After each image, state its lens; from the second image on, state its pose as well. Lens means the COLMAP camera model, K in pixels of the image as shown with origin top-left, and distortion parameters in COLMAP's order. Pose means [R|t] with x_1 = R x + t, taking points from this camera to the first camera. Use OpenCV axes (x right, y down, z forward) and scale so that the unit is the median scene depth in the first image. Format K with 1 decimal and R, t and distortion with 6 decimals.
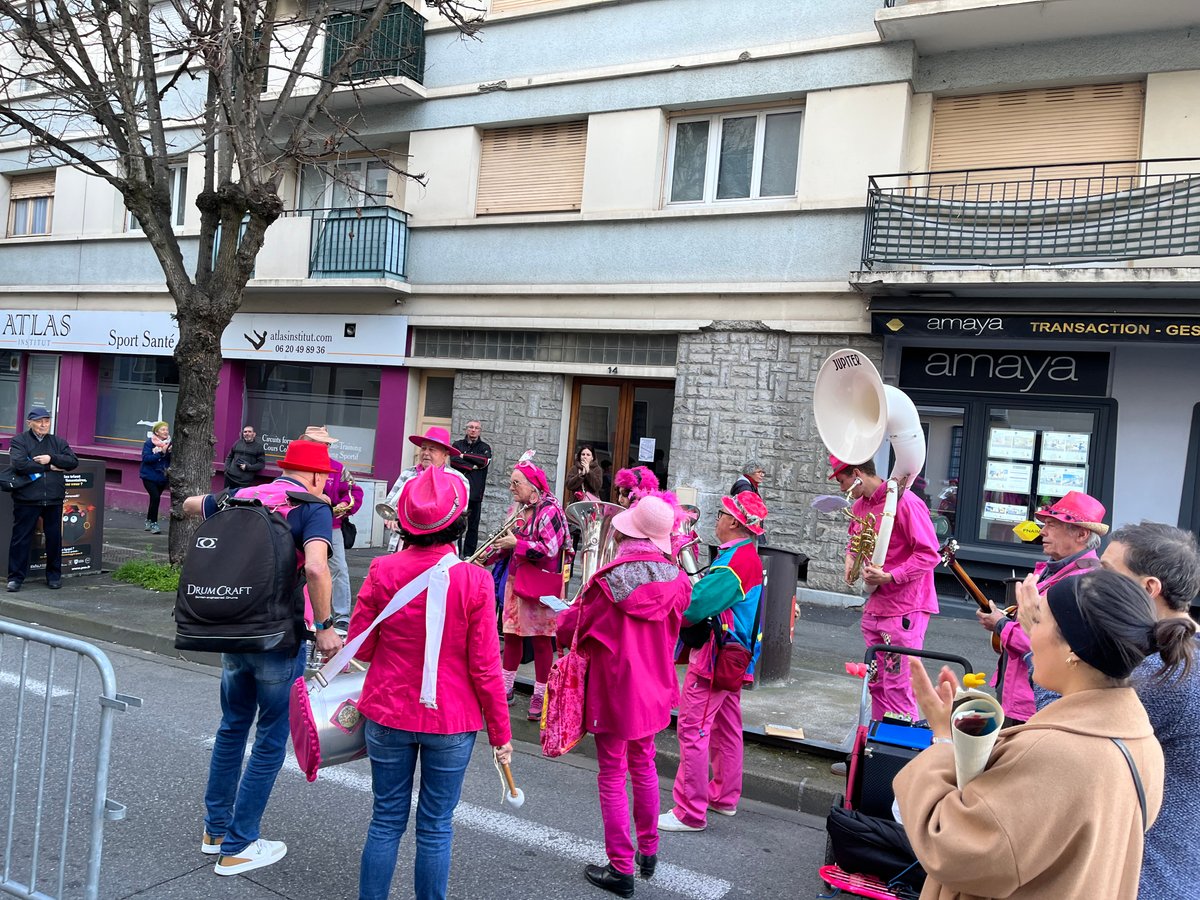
lens RADIAL K [[928.9, 0, 600.0], [0, 928.9, 450.0], [0, 0, 1]] dist [0.125090, -0.153449]
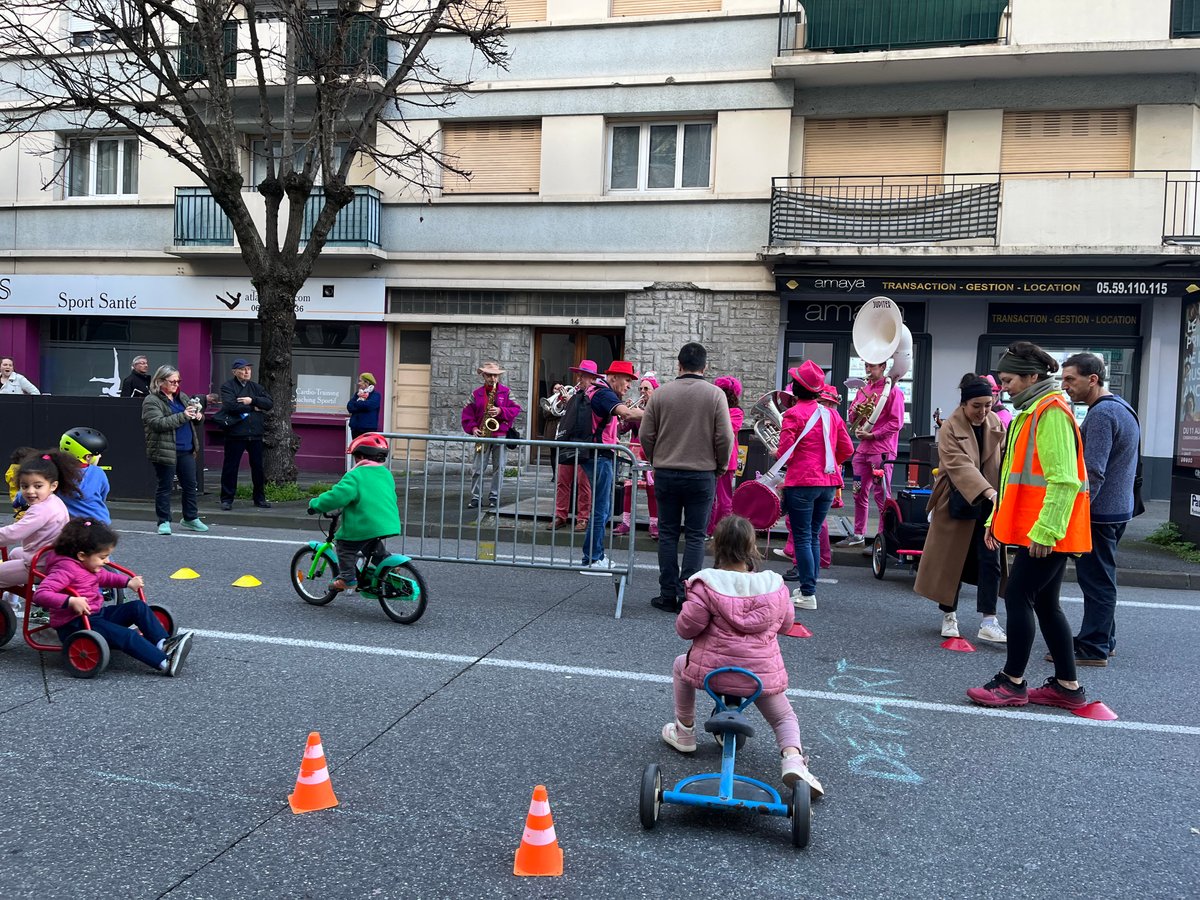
lens RADIAL K [[928.9, 0, 600.0], [0, 928.9, 450.0], [0, 0, 1]] dist [0.125090, -0.153449]
pose [[0.965120, -0.053039, 0.256378, -0.308357], [0.041491, 0.997874, 0.050250, 0.029400], [-0.258498, -0.037860, 0.965270, -0.268413]]
